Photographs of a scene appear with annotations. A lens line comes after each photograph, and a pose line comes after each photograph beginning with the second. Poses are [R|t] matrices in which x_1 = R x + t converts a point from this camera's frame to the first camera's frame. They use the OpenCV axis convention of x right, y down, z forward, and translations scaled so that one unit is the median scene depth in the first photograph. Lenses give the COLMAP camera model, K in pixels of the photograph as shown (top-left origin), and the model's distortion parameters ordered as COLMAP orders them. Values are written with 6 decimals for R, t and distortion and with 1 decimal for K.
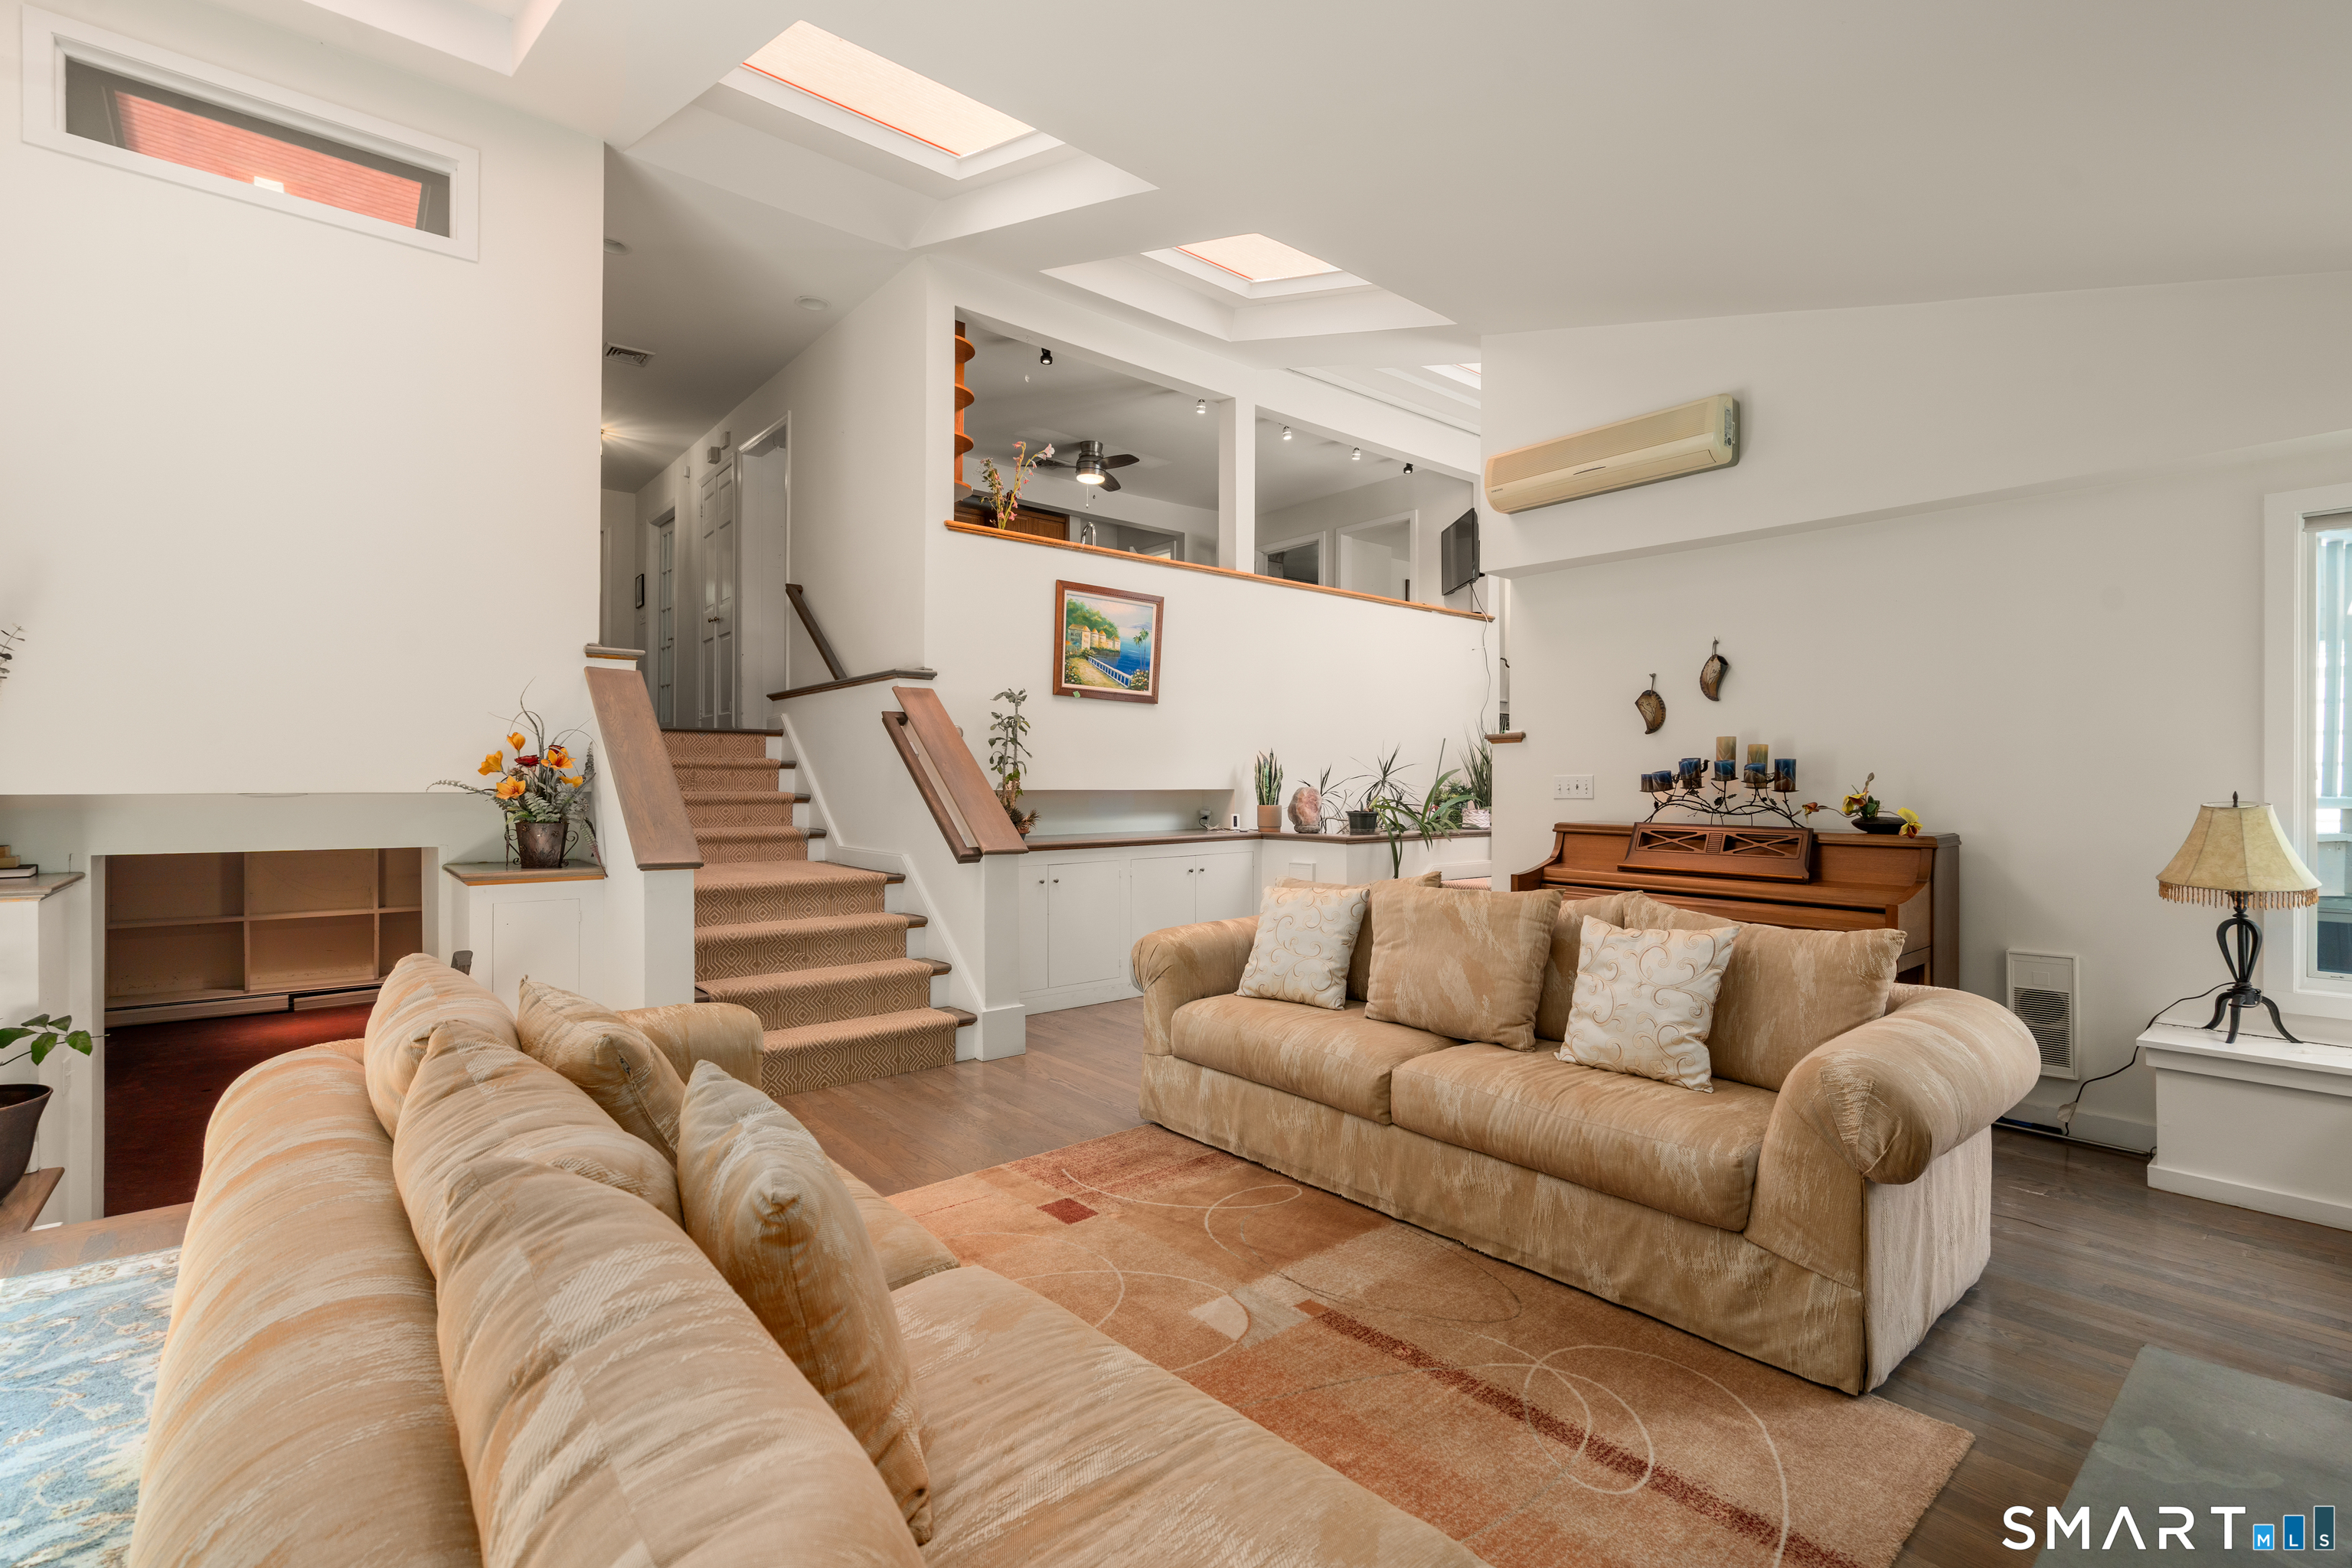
lens RADIAL K [[1074.1, 0, 1179.0], [0, 1074.1, 794.9], [0, 0, 1]] dist [-0.004385, 0.001462]
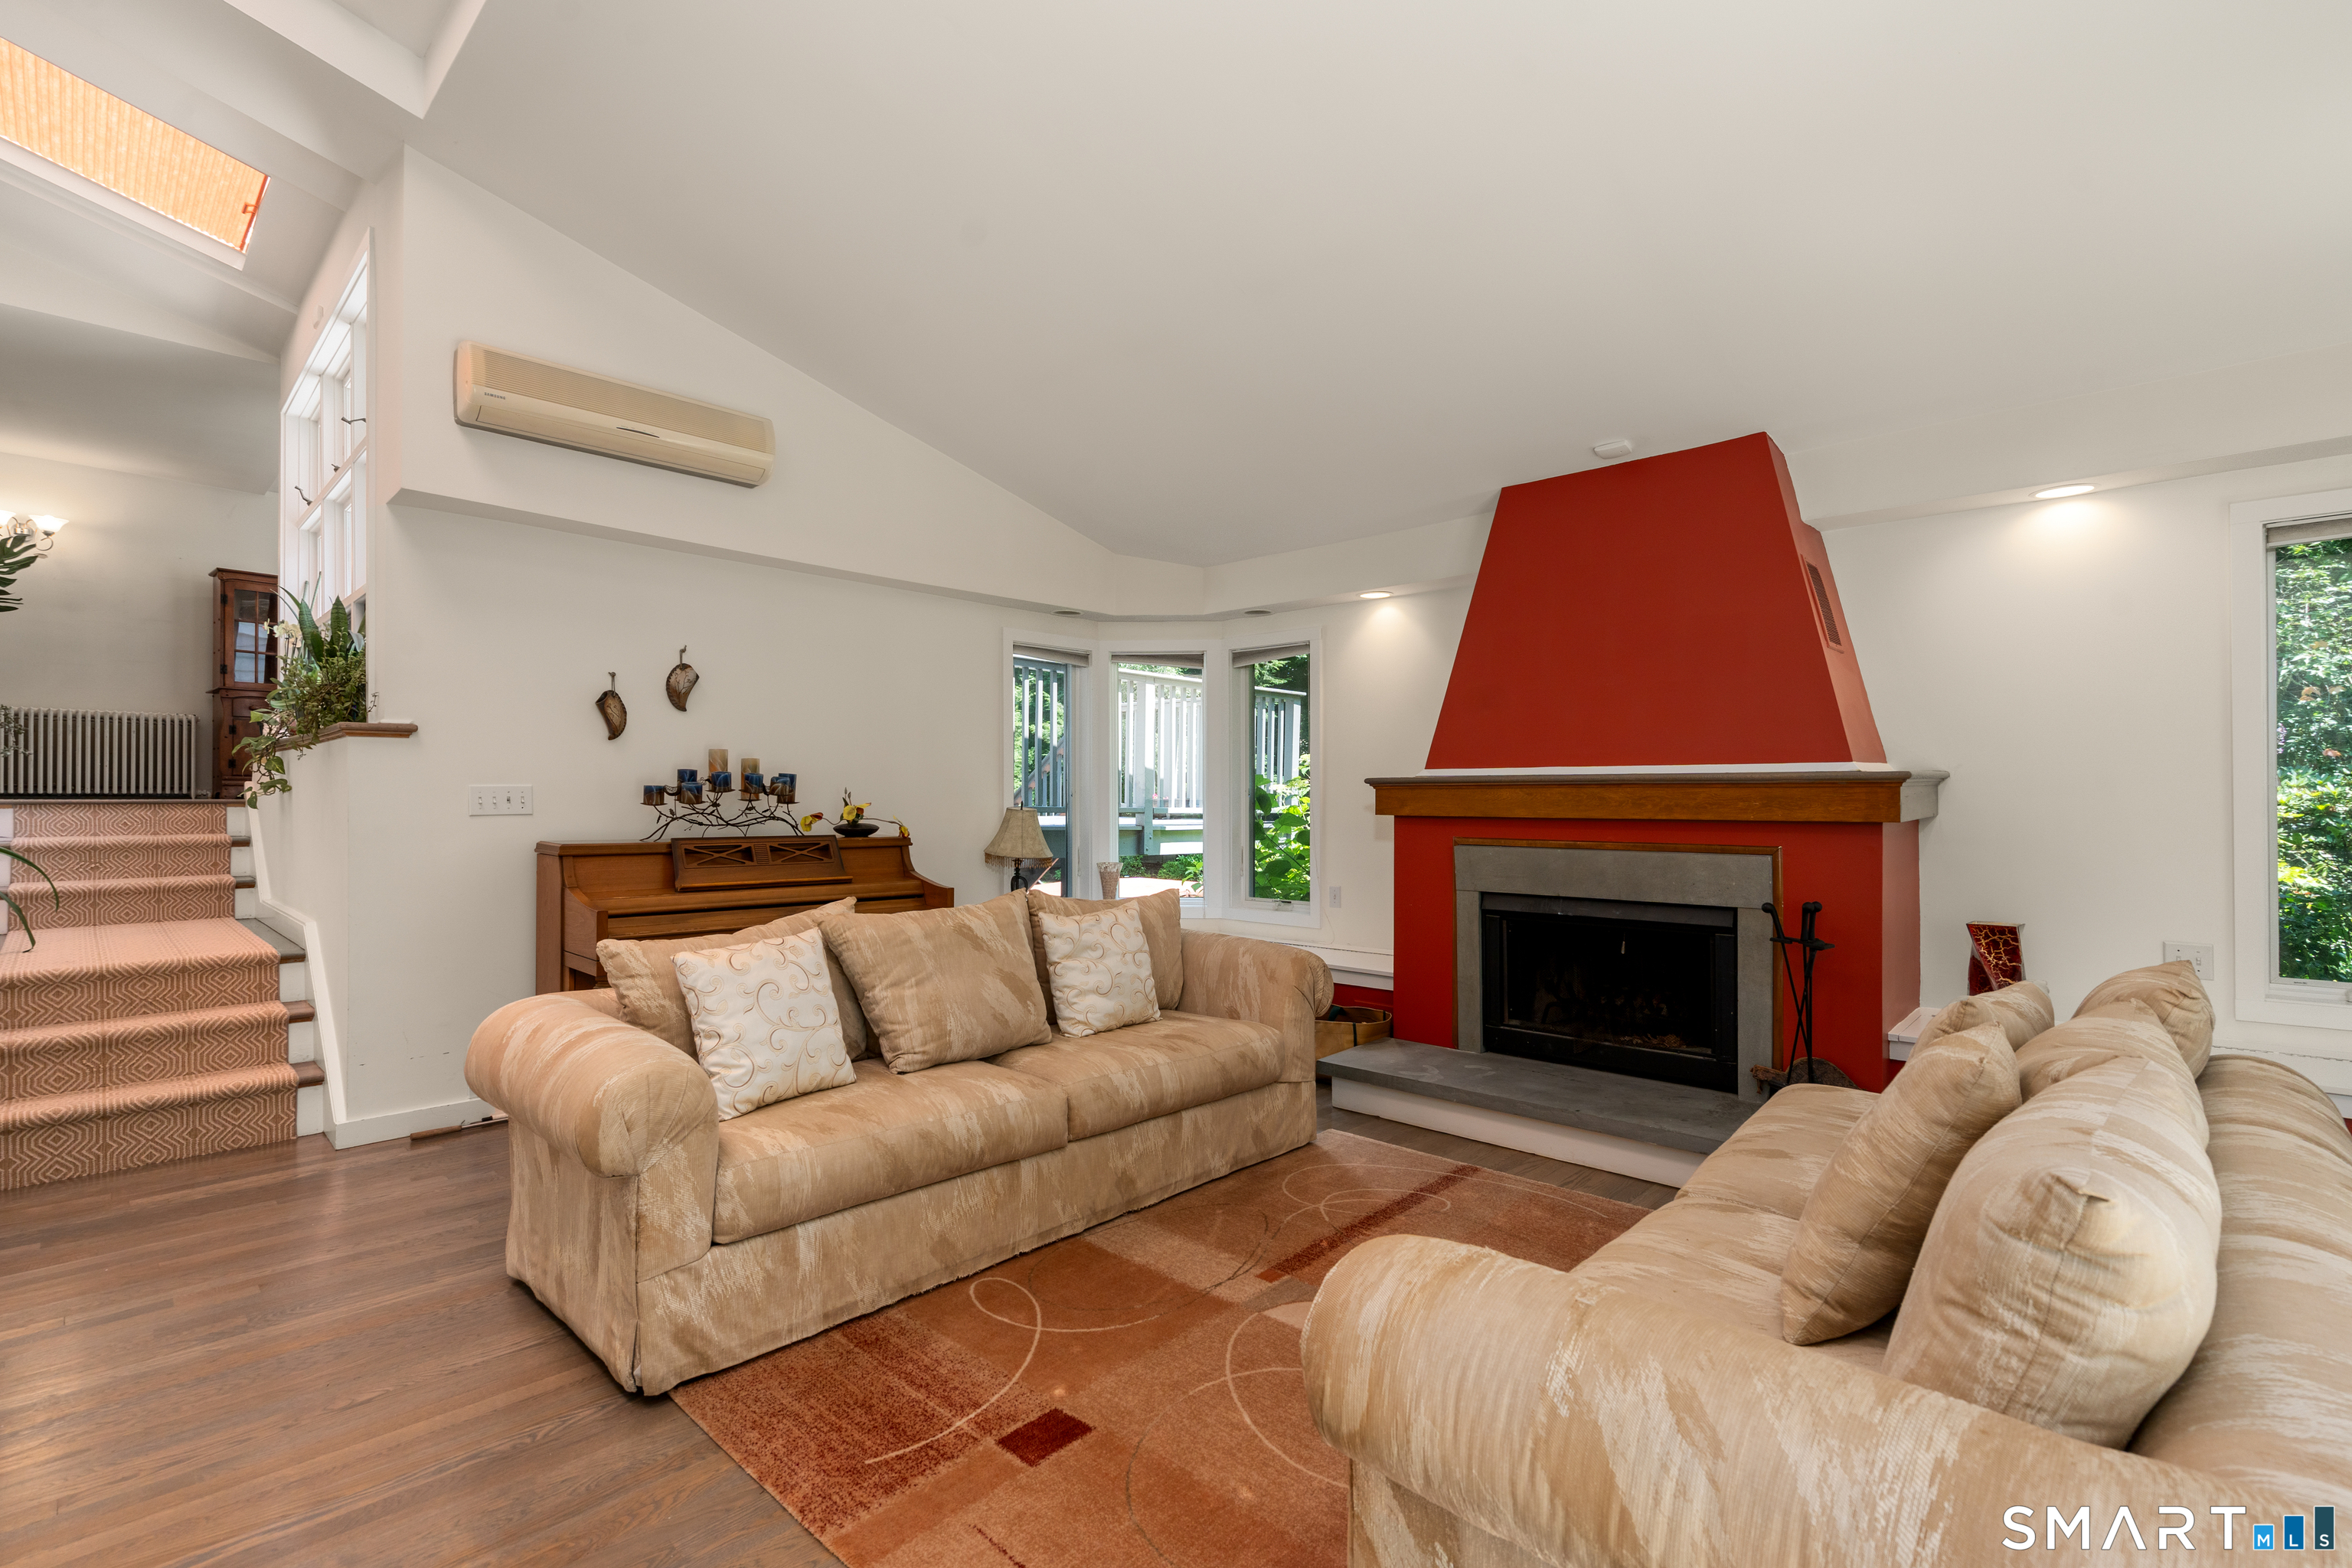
lens RADIAL K [[1074.1, 0, 1179.0], [0, 1074.1, 794.9], [0, 0, 1]] dist [-0.004385, 0.001462]
pose [[-0.122786, 0.001169, 0.992433, -0.622565], [0.006347, 0.999980, -0.000392, -0.009473], [-0.992413, 0.006251, -0.122790, 0.798020]]
